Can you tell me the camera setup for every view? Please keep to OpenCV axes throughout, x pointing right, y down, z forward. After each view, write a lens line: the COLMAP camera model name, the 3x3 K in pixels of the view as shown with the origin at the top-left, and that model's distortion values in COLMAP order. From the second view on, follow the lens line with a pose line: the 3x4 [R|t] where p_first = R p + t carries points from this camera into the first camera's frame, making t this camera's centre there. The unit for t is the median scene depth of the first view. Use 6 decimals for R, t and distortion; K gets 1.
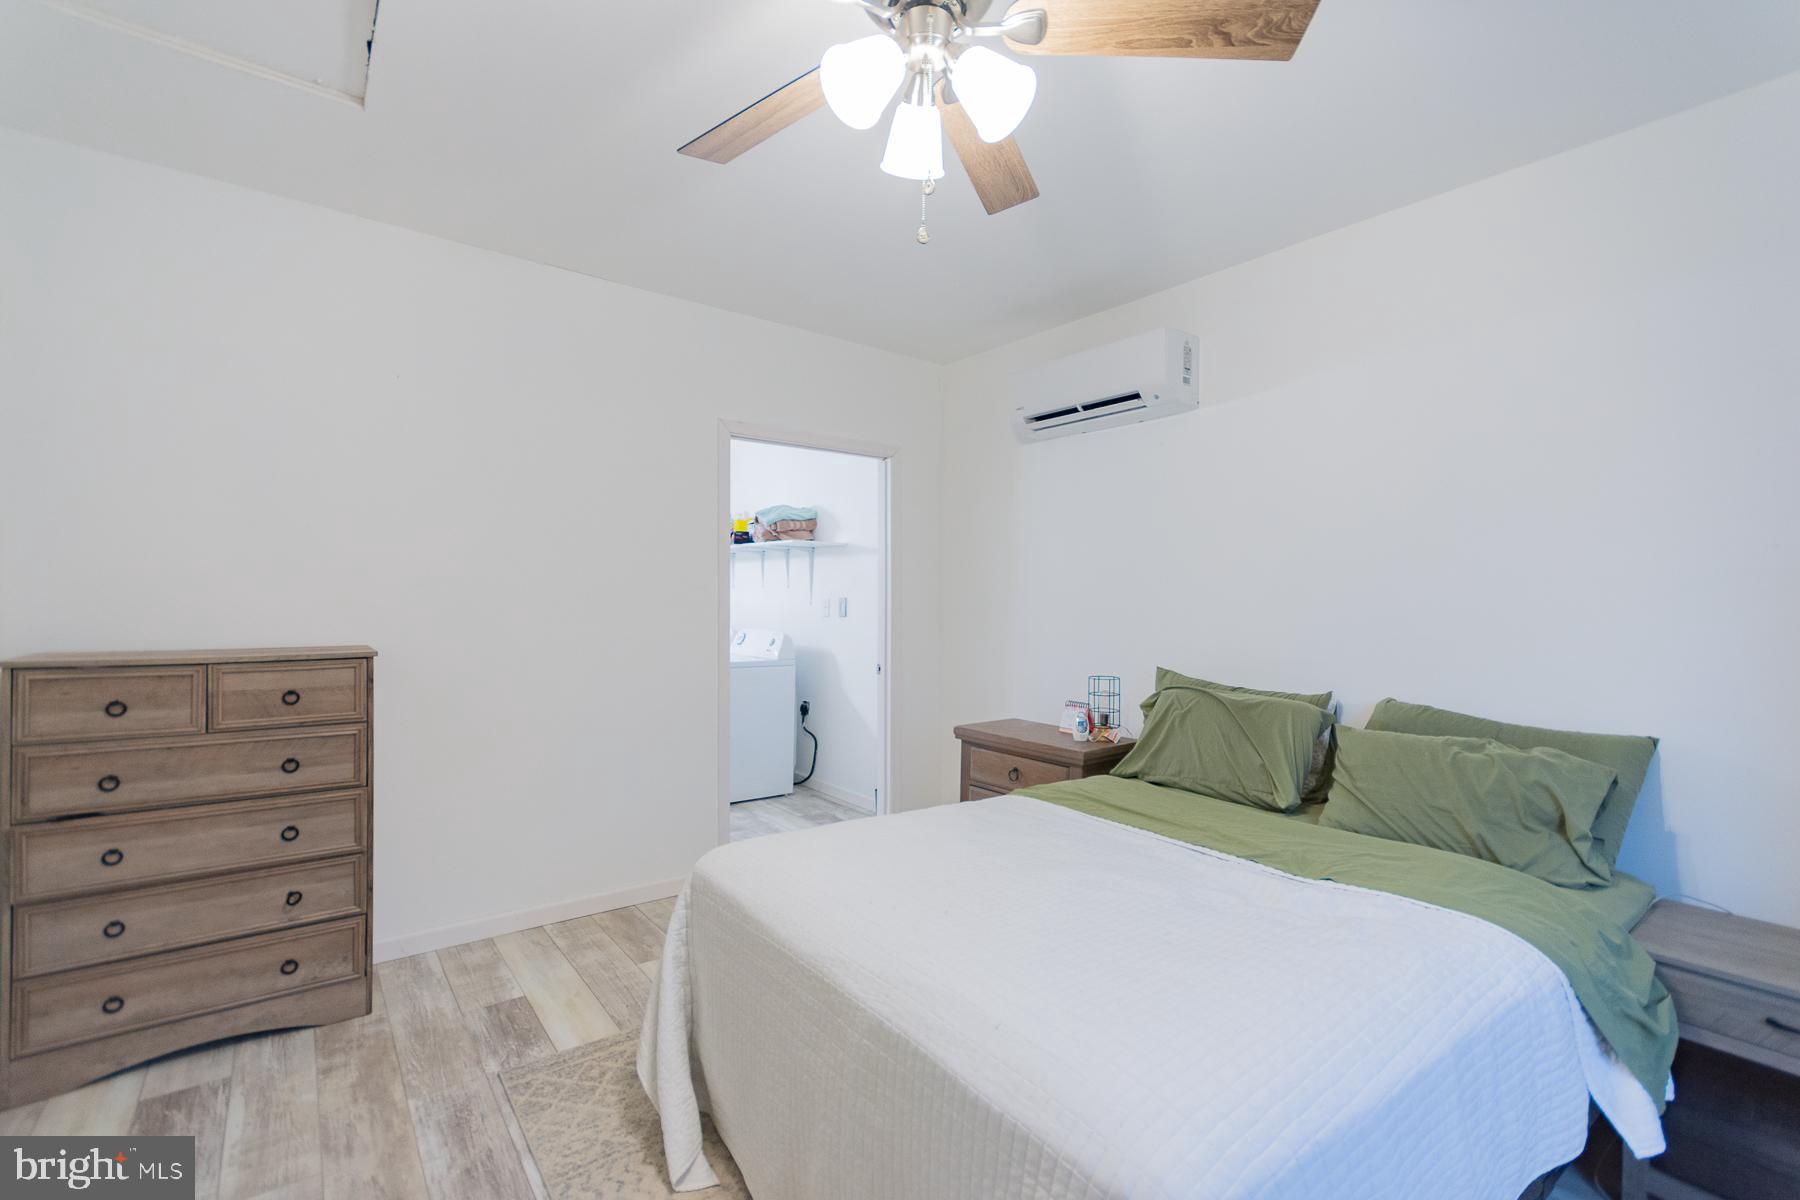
lens RADIAL K [[788.4, 0, 899.9], [0, 788.4, 606.7], [0, 0, 1]] dist [0.004406, -0.000063]
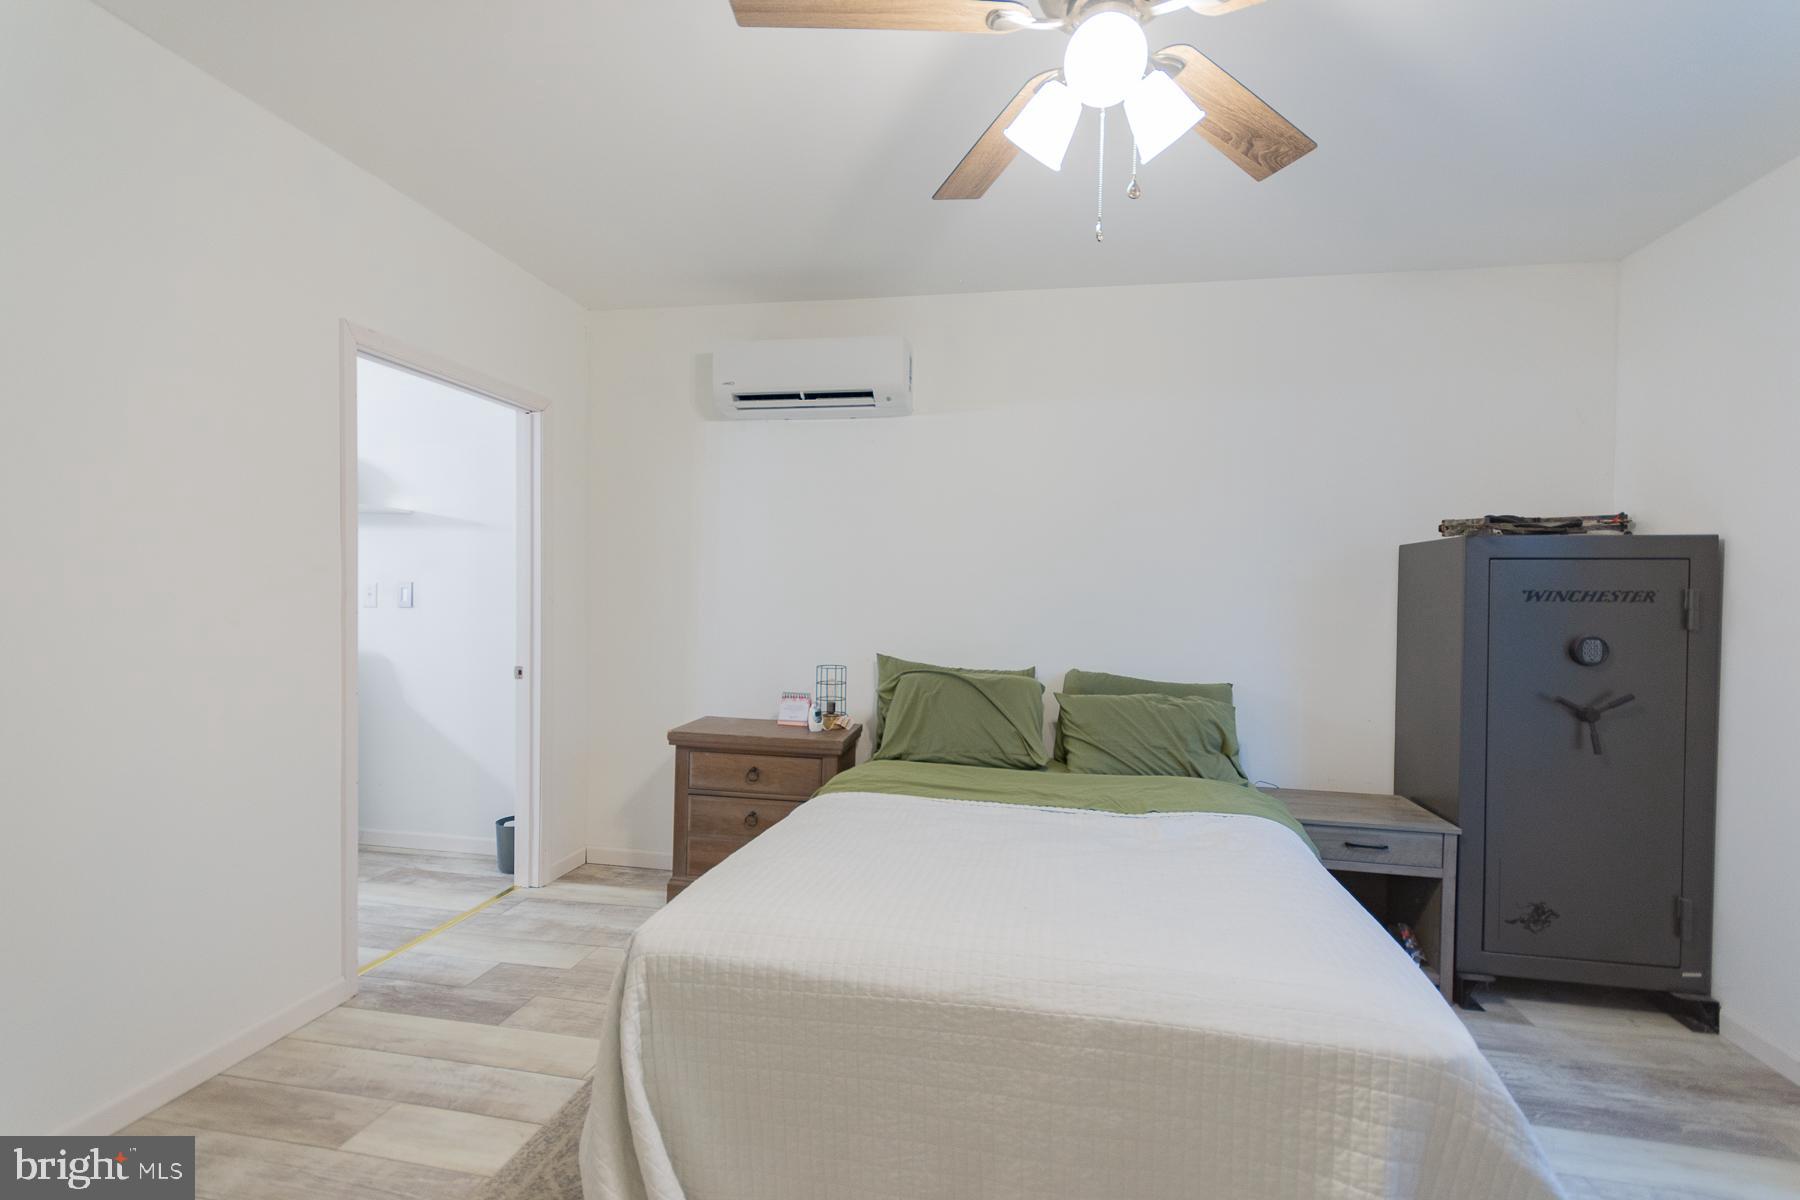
lens RADIAL K [[797.8, 0, 901.5], [0, 797.8, 604.3], [0, 0, 1]] dist [0.002054, 0.000877]
pose [[0.747008, -0.006968, 0.664779, -0.429419], [-0.003972, 0.999880, 0.014944, -0.007023], [-0.664803, -0.013804, 0.746891, 0.209399]]
